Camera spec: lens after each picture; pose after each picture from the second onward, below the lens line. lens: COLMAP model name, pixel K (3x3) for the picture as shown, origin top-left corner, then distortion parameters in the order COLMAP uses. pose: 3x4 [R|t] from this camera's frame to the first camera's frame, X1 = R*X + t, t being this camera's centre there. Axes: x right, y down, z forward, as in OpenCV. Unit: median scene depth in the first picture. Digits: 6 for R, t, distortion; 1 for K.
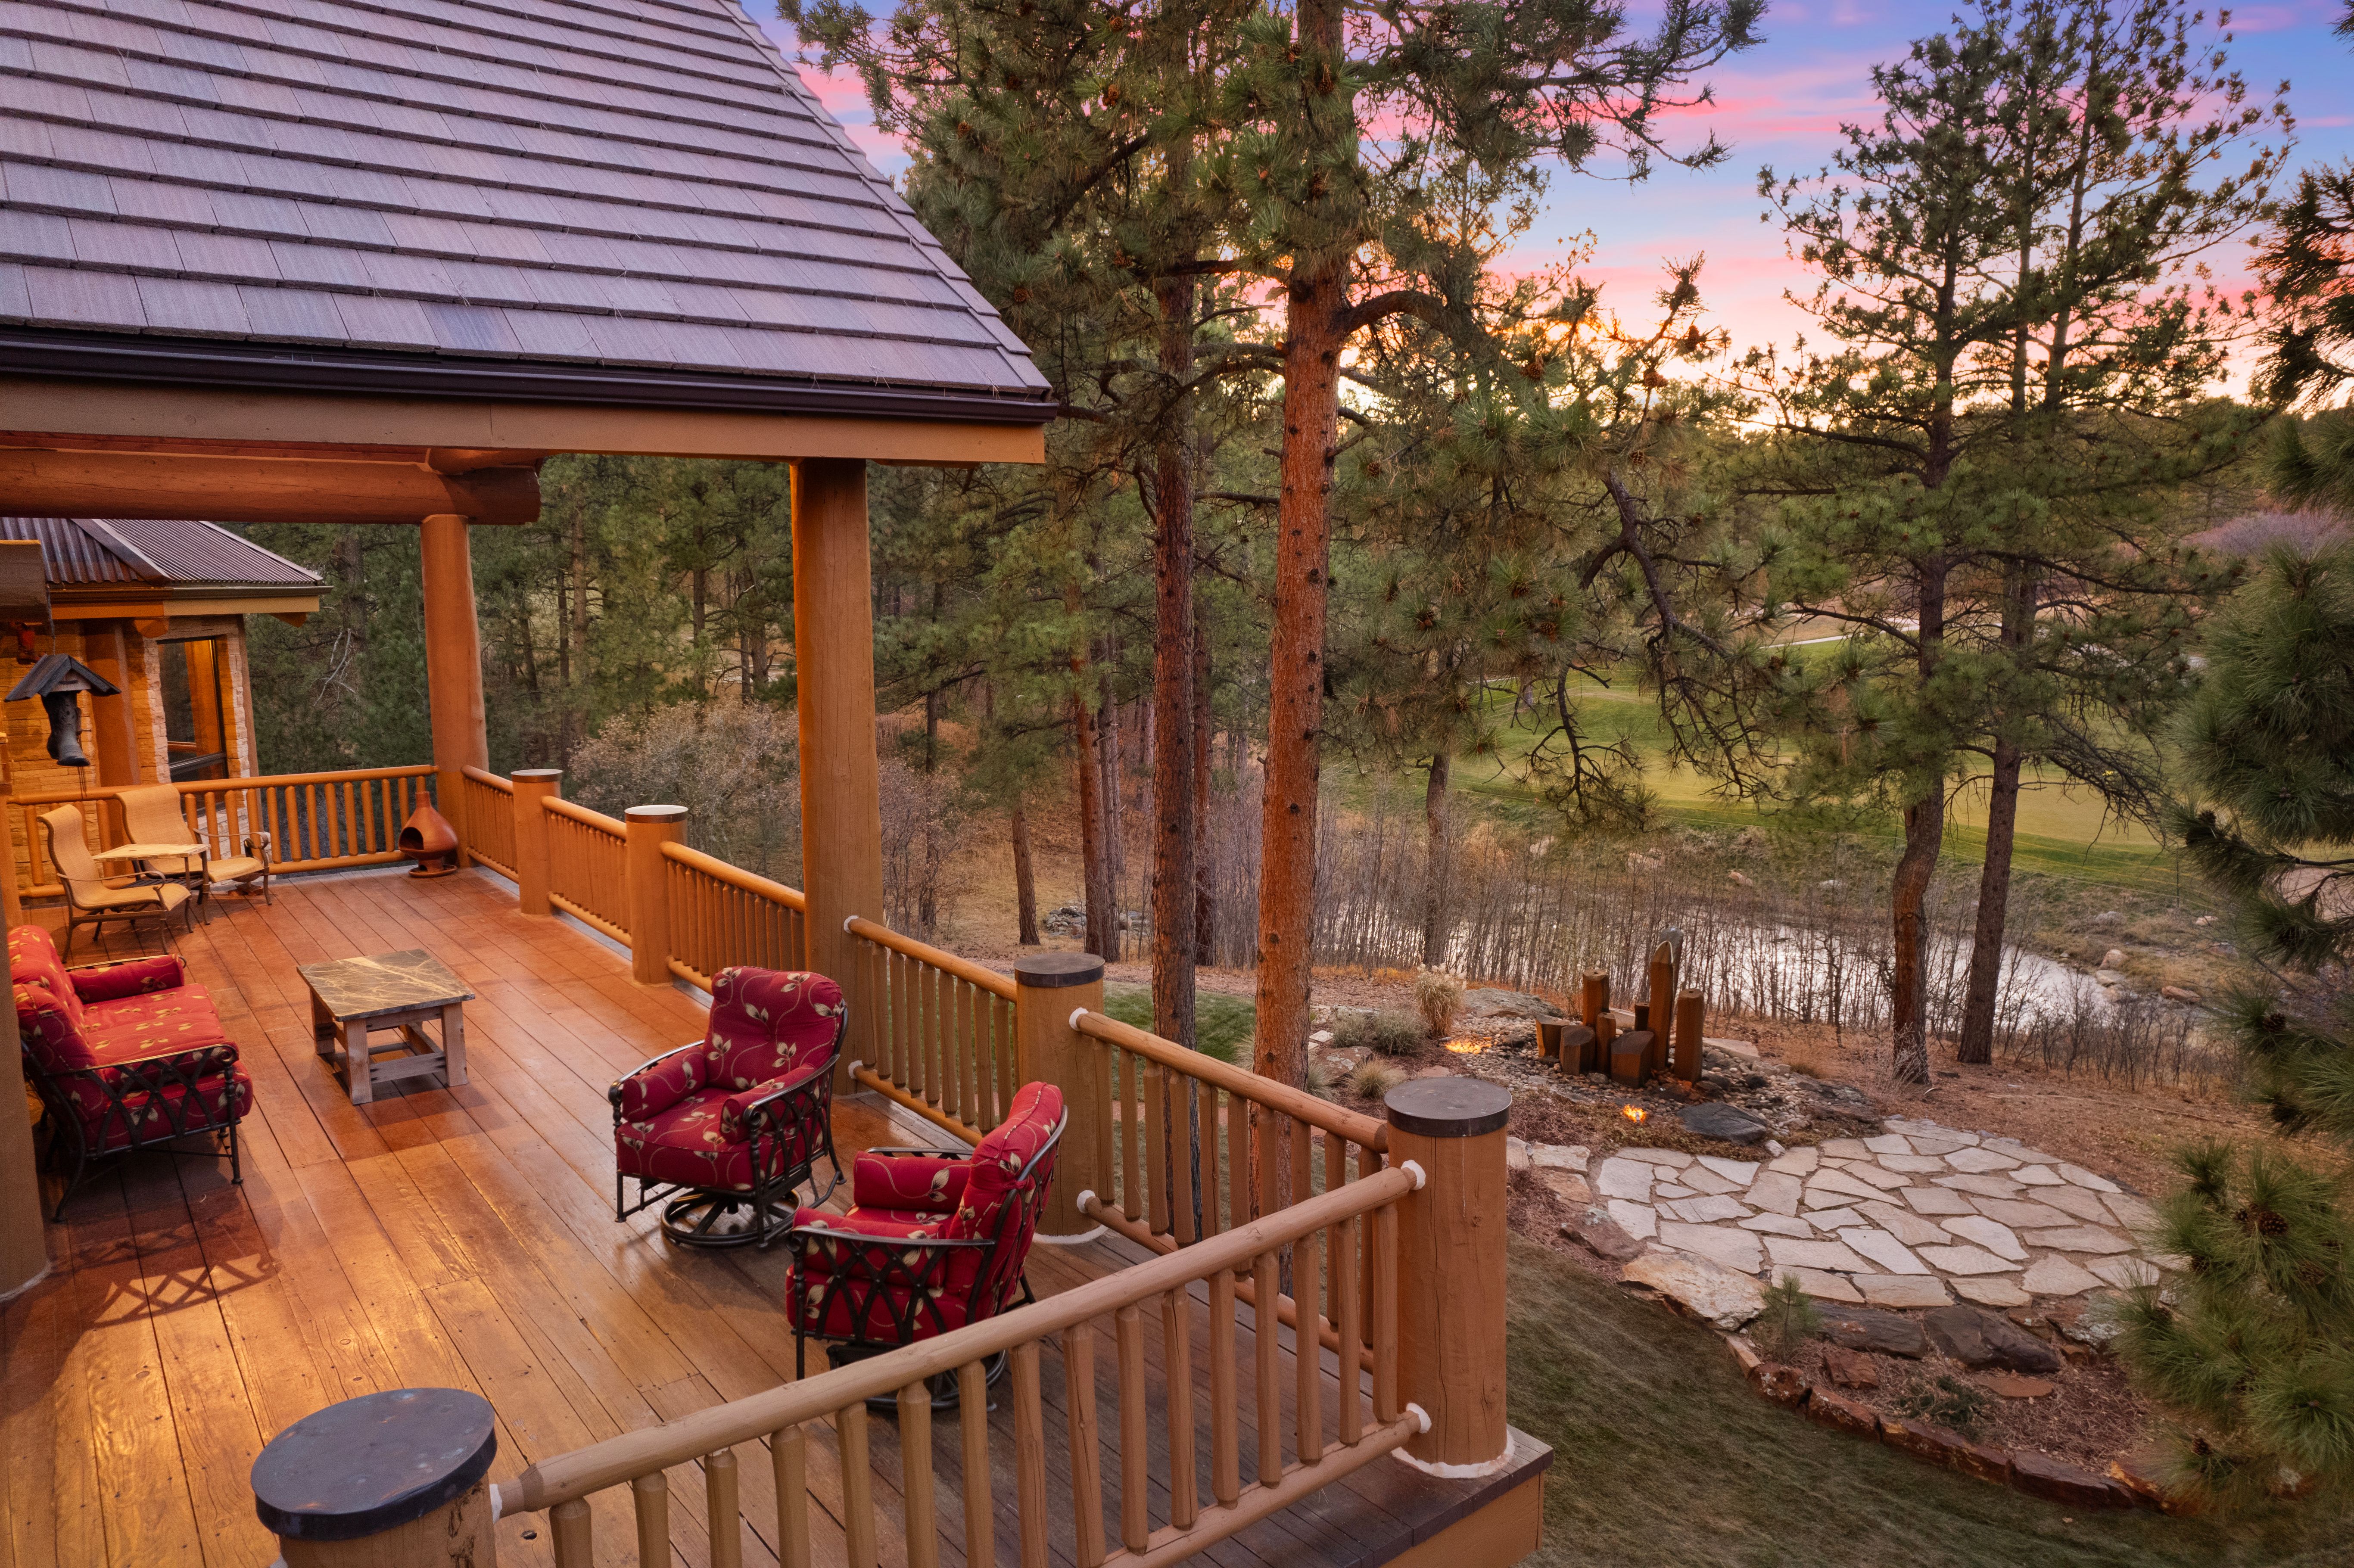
lens RADIAL K [[1487.7, 0, 1171.5], [0, 1487.7, 818.0], [0, 0, 1]] dist [-0.084064, 0.076679]
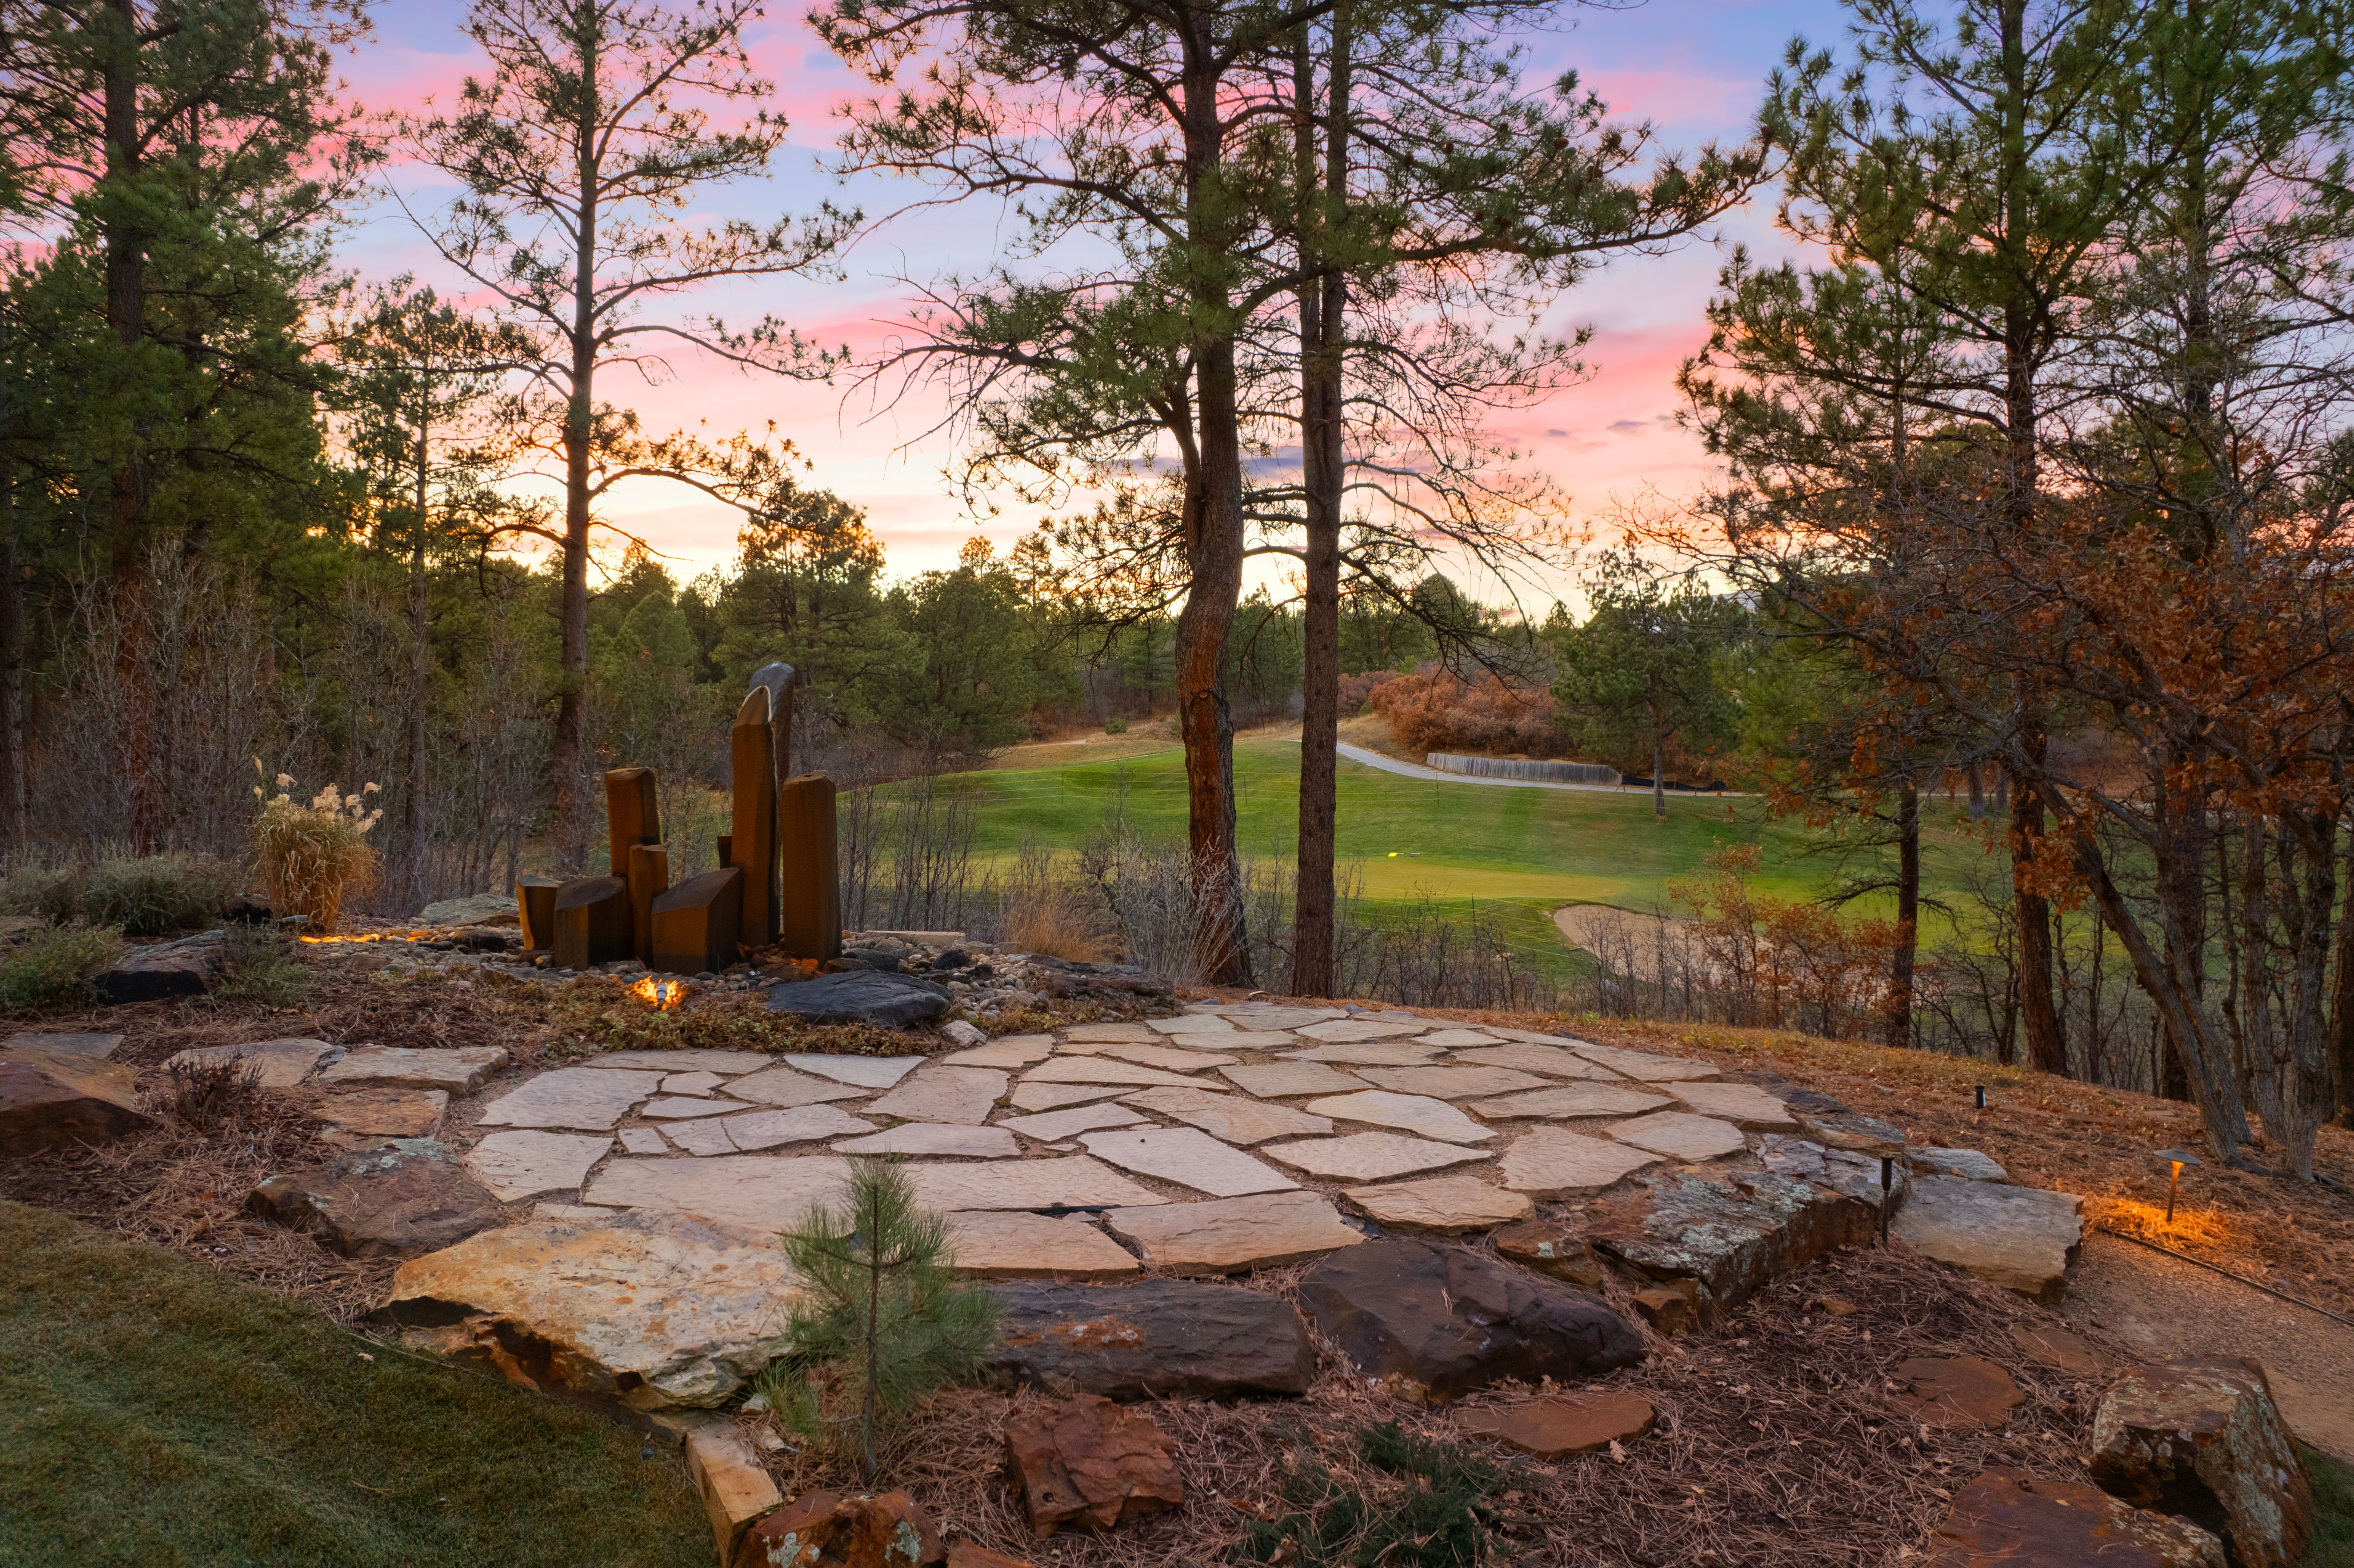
lens RADIAL K [[1517.6, 0, 1172.4], [0, 1517.6, 787.9], [0, 0, 1]] dist [-0.083104, 0.078349]
pose [[0.904313, -0.001676, 0.426868, 0.343588], [0.066853, 0.988208, -0.137749, 0.279559], [-0.421603, 0.153106, 0.893761, 0.687541]]
